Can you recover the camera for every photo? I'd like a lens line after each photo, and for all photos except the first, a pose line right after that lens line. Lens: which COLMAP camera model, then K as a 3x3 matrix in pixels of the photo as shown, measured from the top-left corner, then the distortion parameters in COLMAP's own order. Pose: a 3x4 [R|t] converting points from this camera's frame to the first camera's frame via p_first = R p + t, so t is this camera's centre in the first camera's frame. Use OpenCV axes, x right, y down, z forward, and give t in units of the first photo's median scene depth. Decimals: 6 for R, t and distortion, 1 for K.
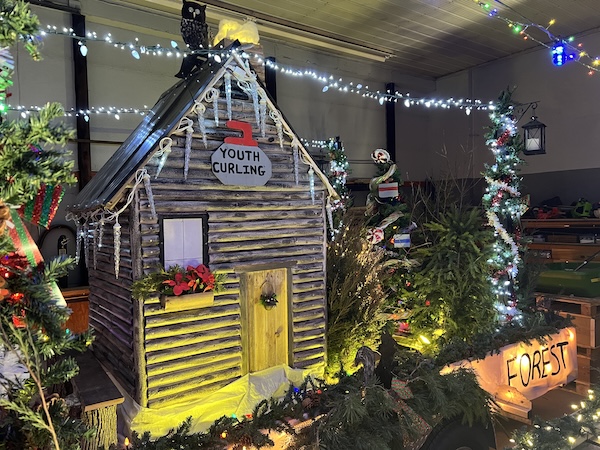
lens RADIAL K [[454.1, 0, 323.1], [0, 454.1, 230.2], [0, 0, 1]] dist [0.013305, -0.023915]
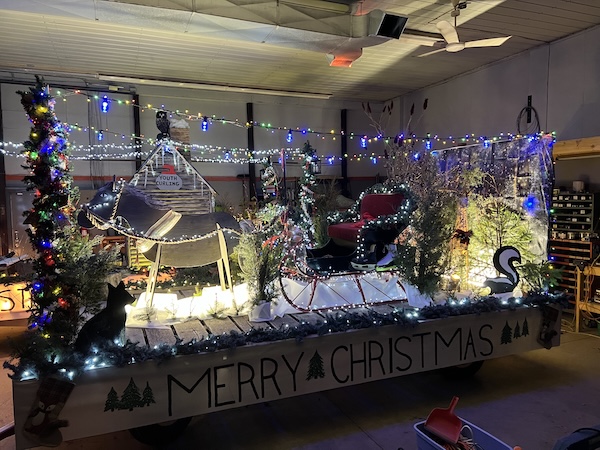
lens RADIAL K [[454.1, 0, 303.2], [0, 454.1, 225.9], [0, 0, 1]] dist [0.013305, -0.023915]
pose [[0.966927, 0.029302, -0.253365, 1.182647], [-0.022010, 0.999259, 0.031570, 0.006845], [0.254102, -0.024949, 0.966855, -1.265039]]
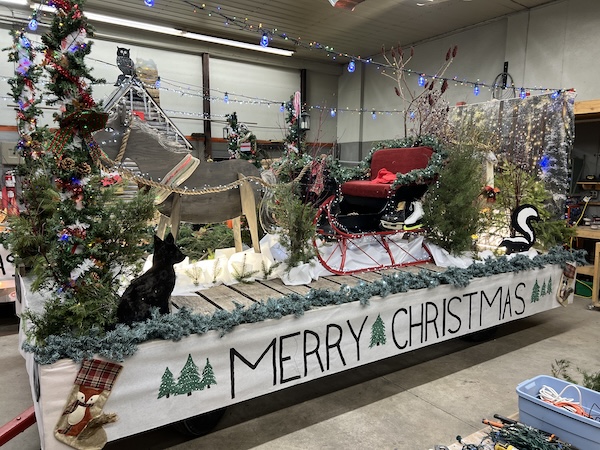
lens RADIAL K [[454.1, 0, 298.9], [0, 454.1, 224.0], [0, 0, 1]] dist [0.013305, -0.023915]
pose [[0.997460, 0.042921, -0.056852, 0.717672], [-0.038650, 0.996494, 0.074205, 0.106724], [0.059837, -0.071819, 0.995621, -1.137030]]
